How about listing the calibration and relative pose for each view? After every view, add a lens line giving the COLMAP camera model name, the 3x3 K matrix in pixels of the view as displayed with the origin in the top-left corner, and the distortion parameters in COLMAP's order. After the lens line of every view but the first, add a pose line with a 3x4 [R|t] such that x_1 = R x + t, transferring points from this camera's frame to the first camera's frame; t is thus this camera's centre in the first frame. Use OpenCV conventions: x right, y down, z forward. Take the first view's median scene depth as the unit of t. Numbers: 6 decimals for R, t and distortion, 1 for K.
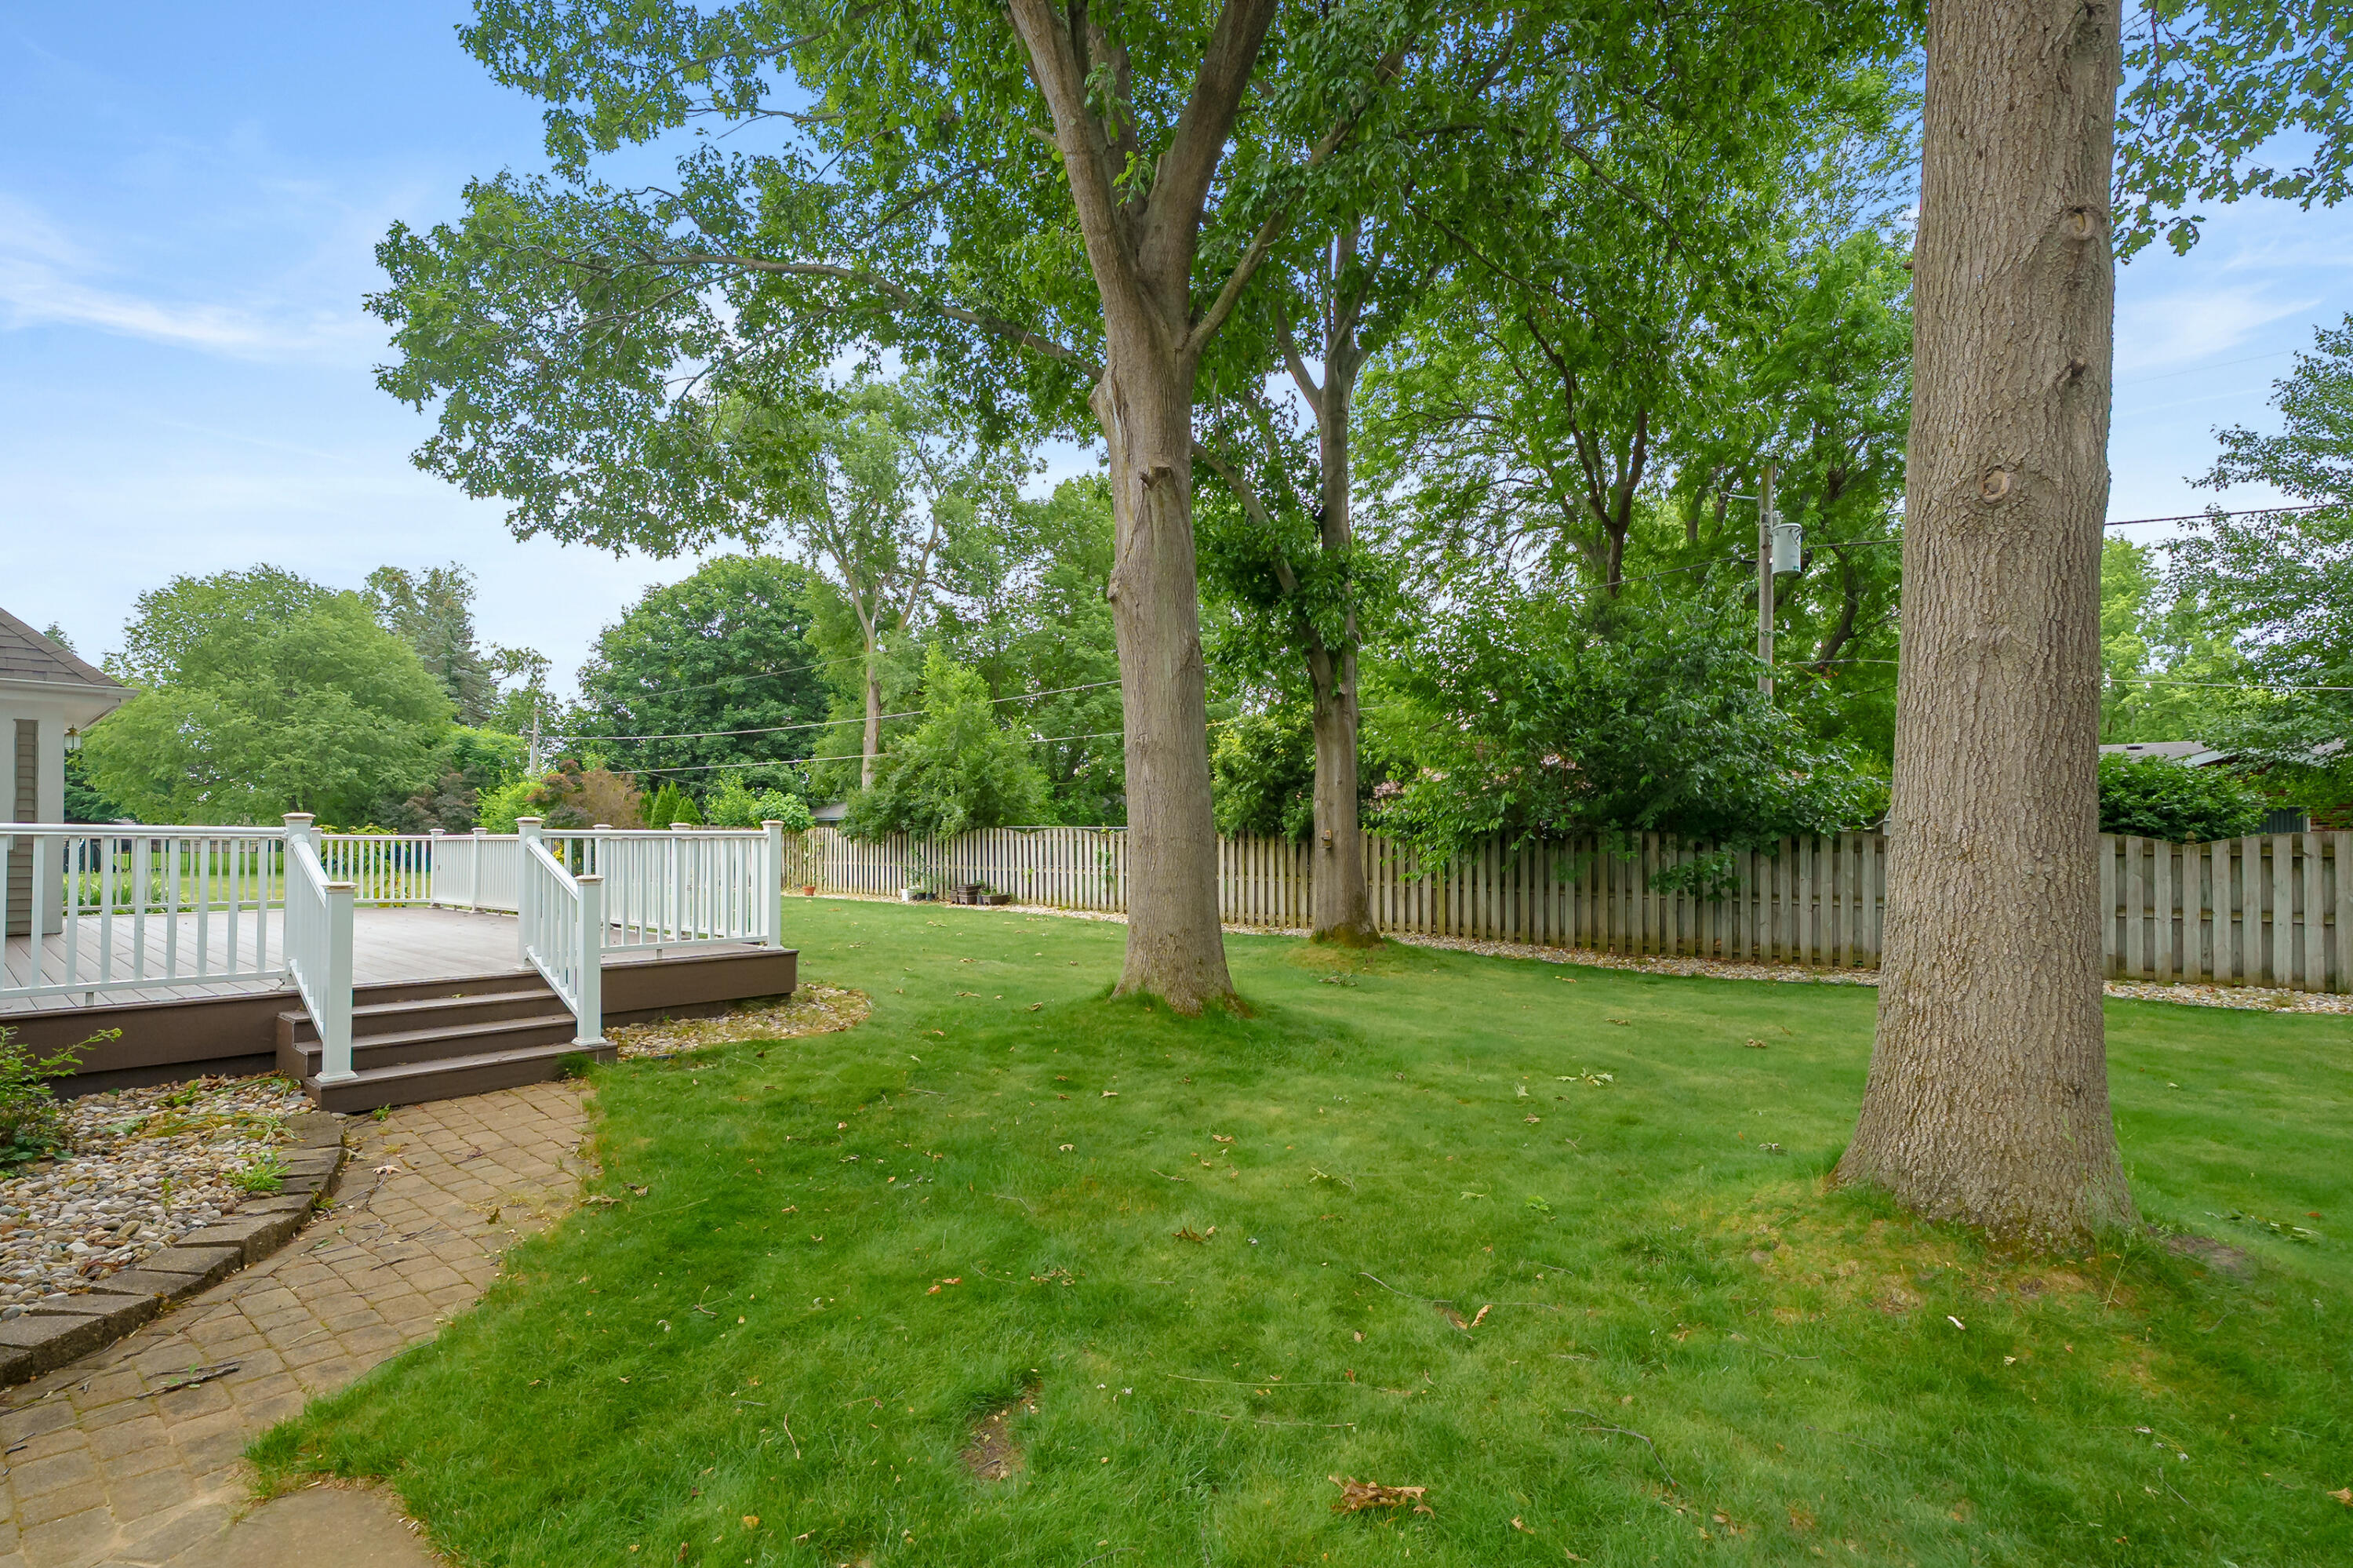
lens RADIAL K [[1045.5, 0, 1150.6], [0, 1045.5, 823.6], [0, 0, 1]] dist [0.002347, 0.000429]
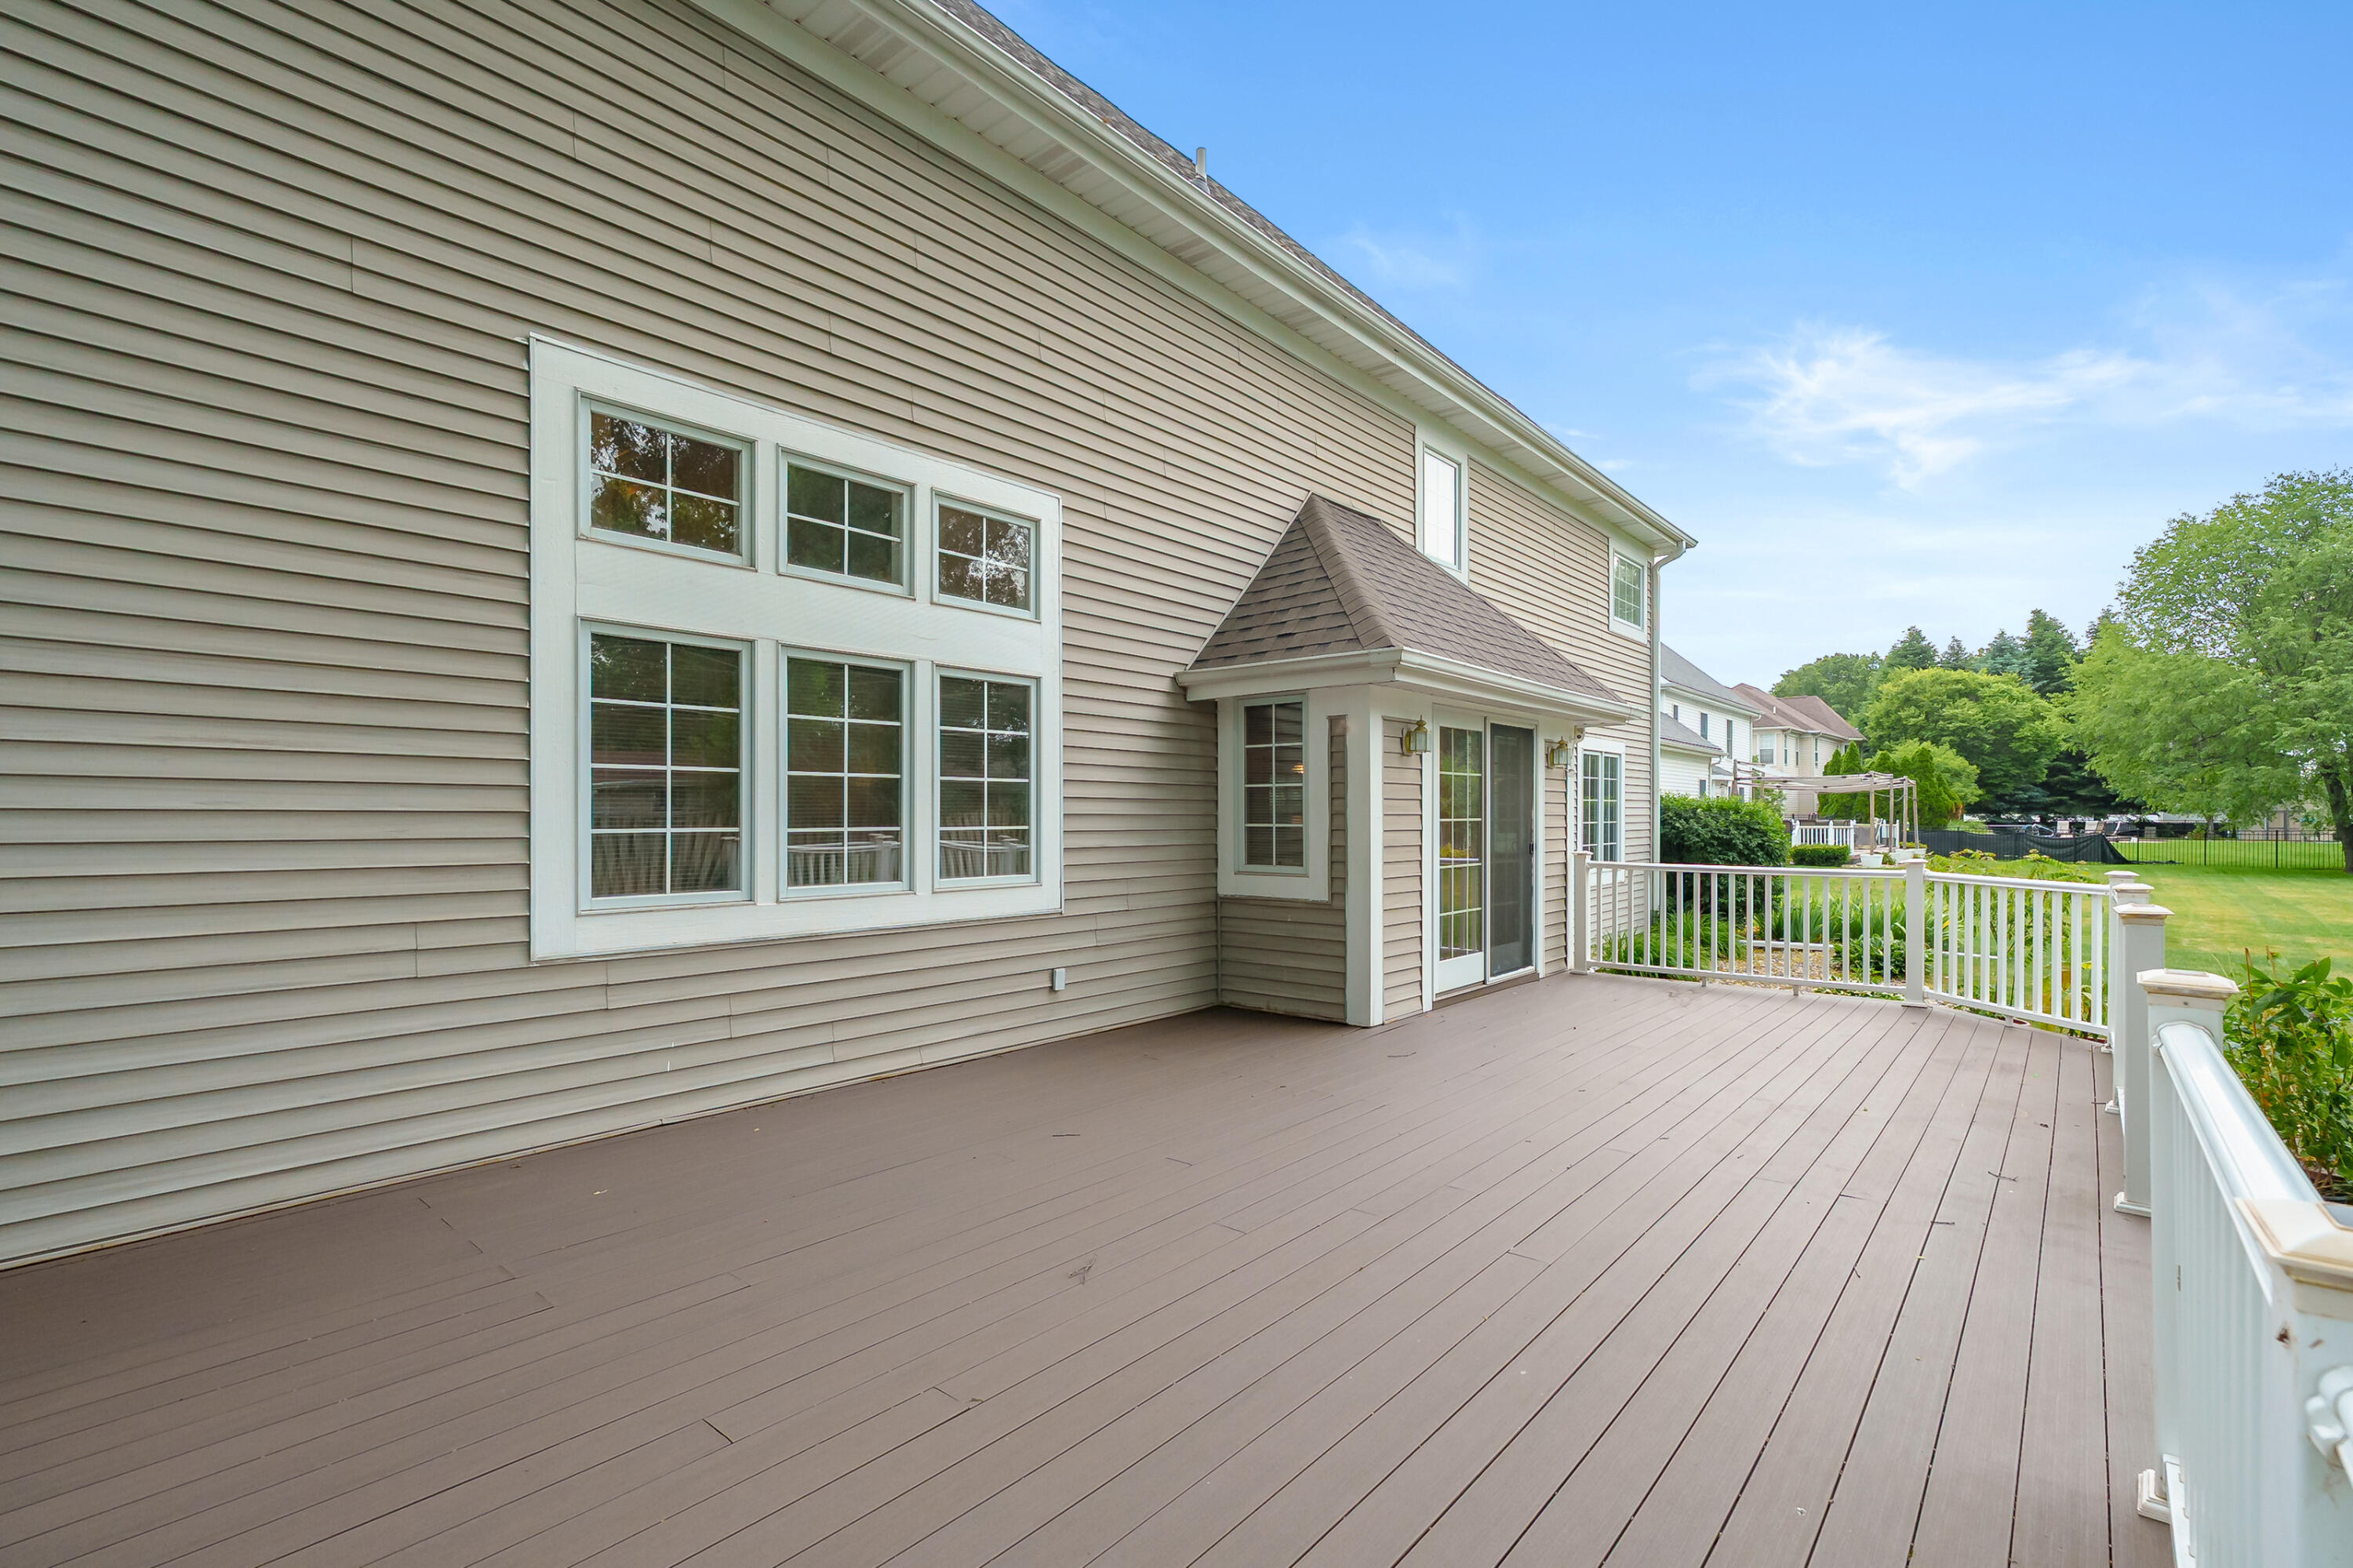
lens RADIAL K [[1072.2, 0, 1200.5], [0, 1072.2, 815.9], [0, 0, 1]] dist [-0.007361, 0.001700]
pose [[-0.019272, 0.001386, -0.999813, -0.042481], [0.011414, 0.999934, 0.001166, -0.005443], [0.999749, -0.011389, -0.019287, 0.202012]]
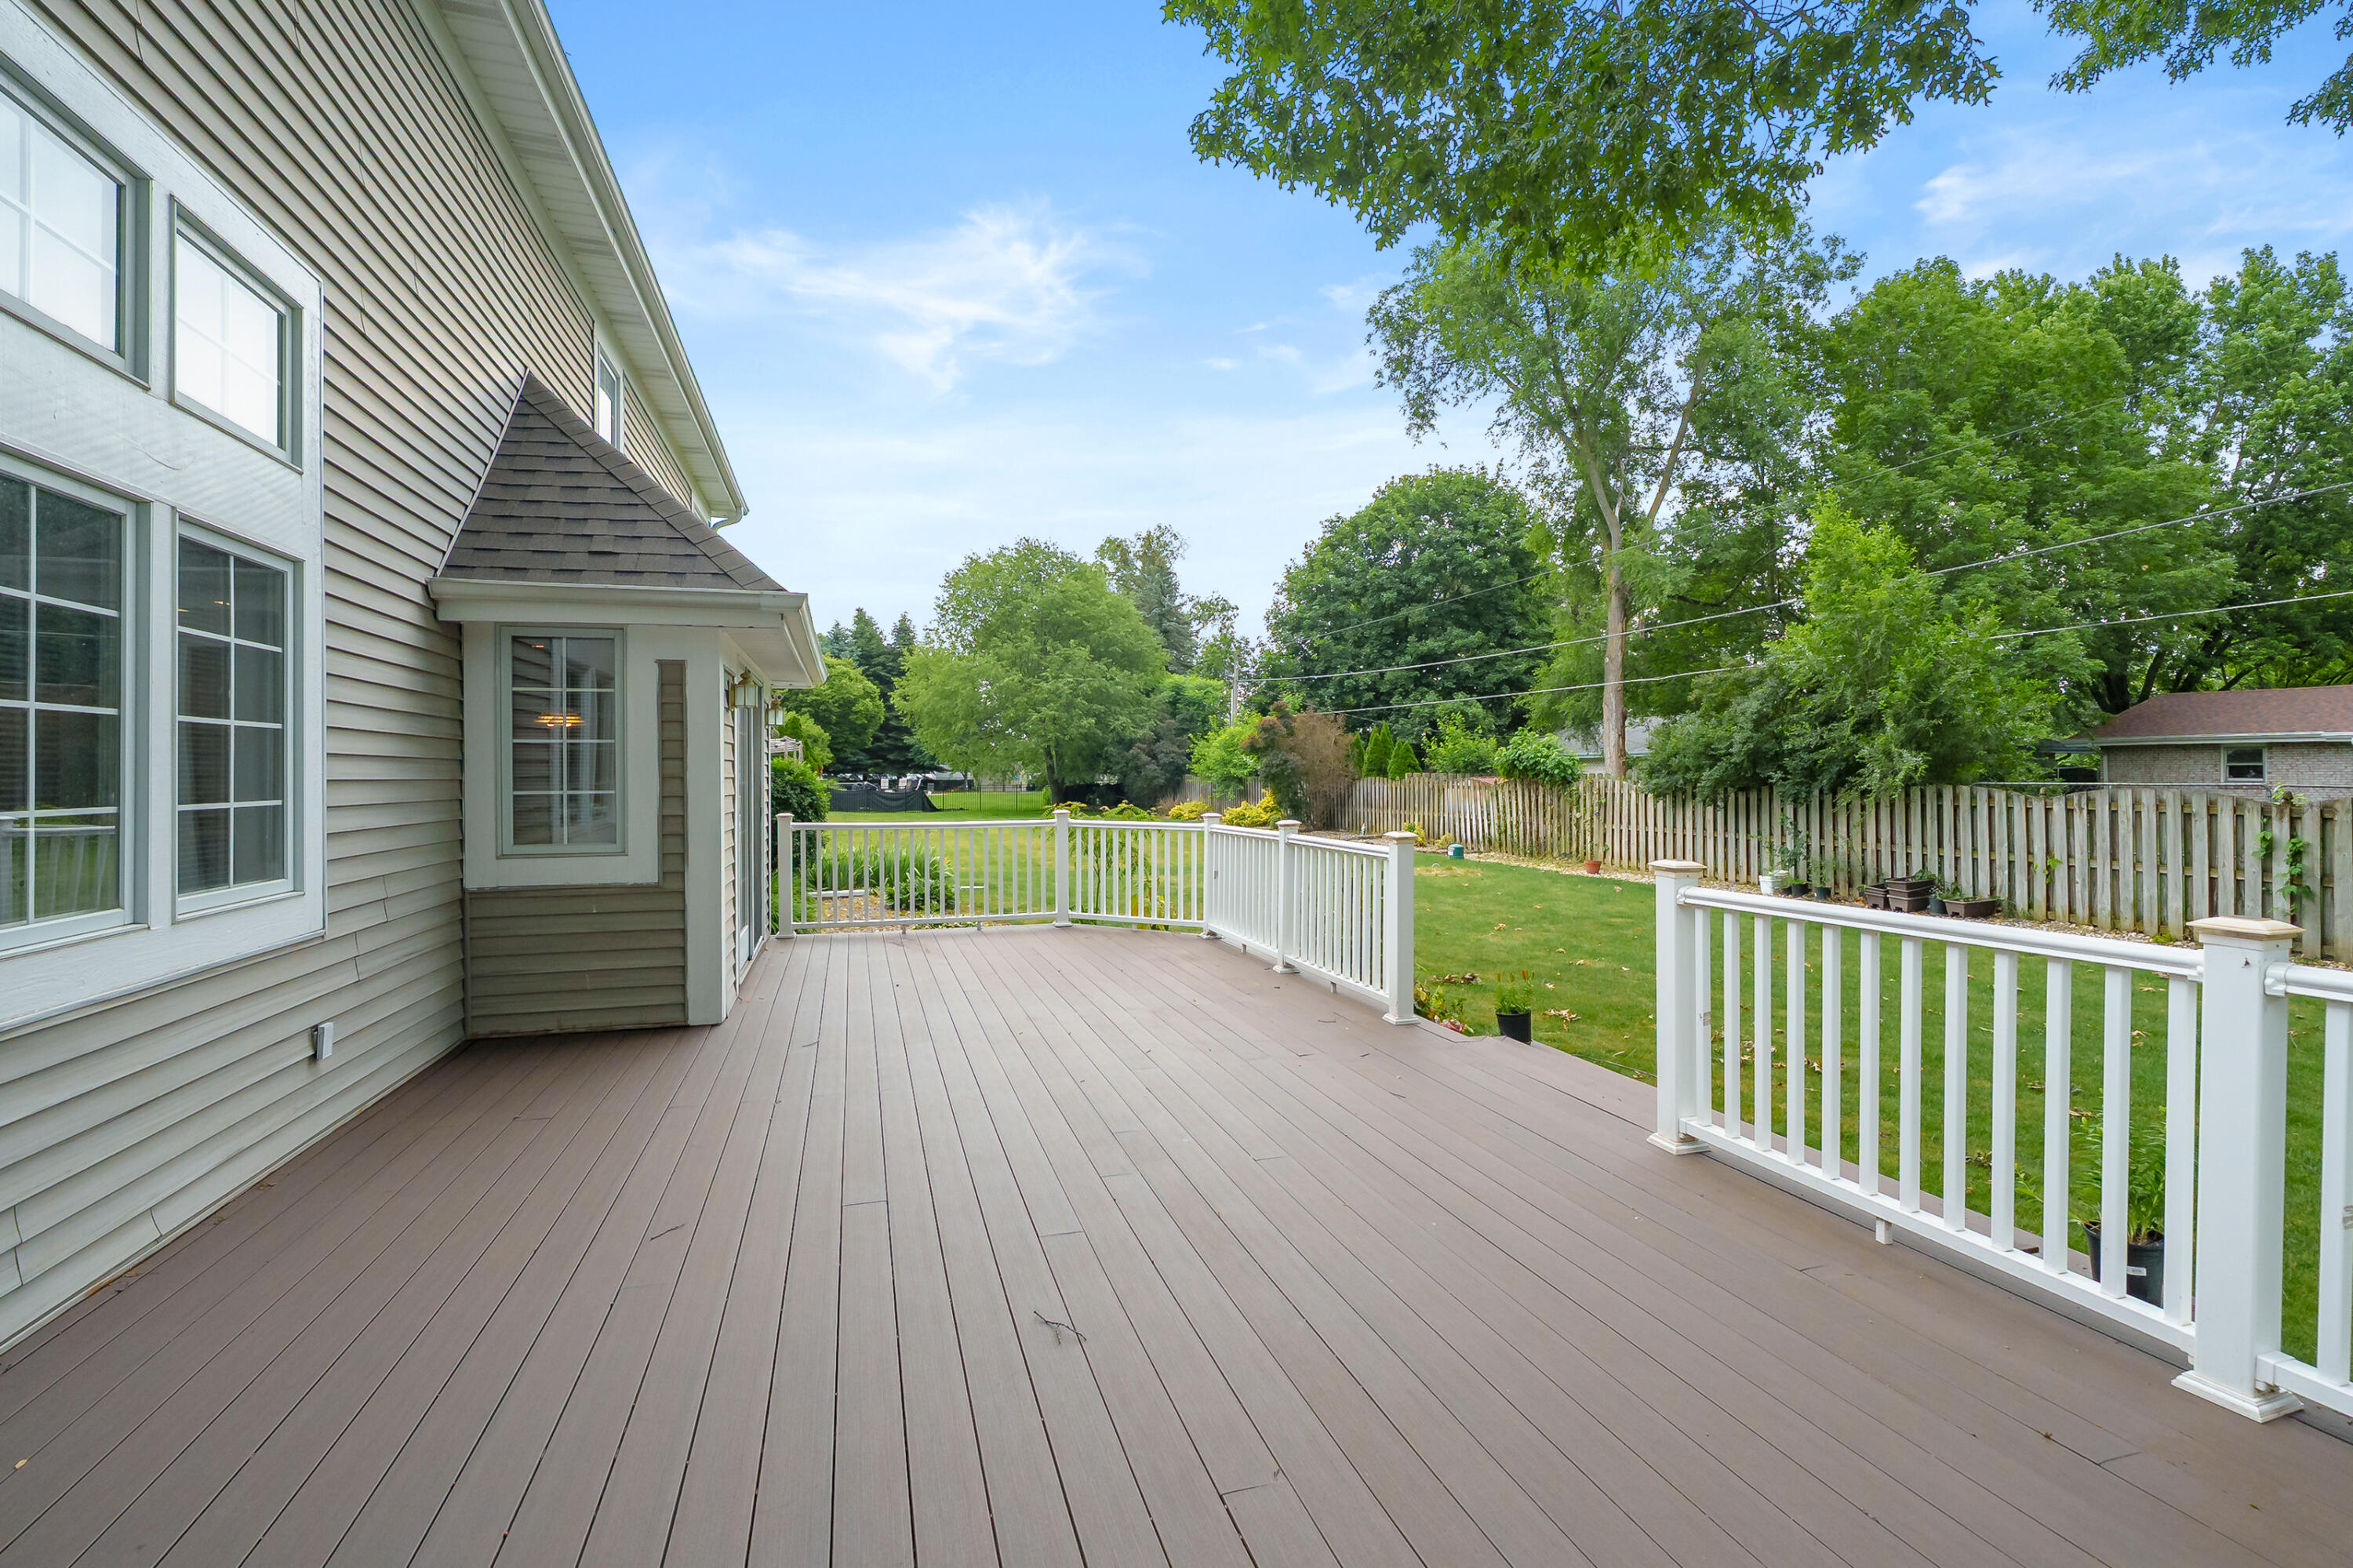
lens RADIAL K [[1072.2, 0, 1165.5], [0, 1072.2, 769.9], [0, 0, 1]] dist [-0.007361, 0.001700]
pose [[0.836610, -0.005742, -0.547769, -0.091926], [0.011798, 0.999902, 0.007537, -0.006943], [0.547672, -0.012769, 0.836595, 0.116394]]
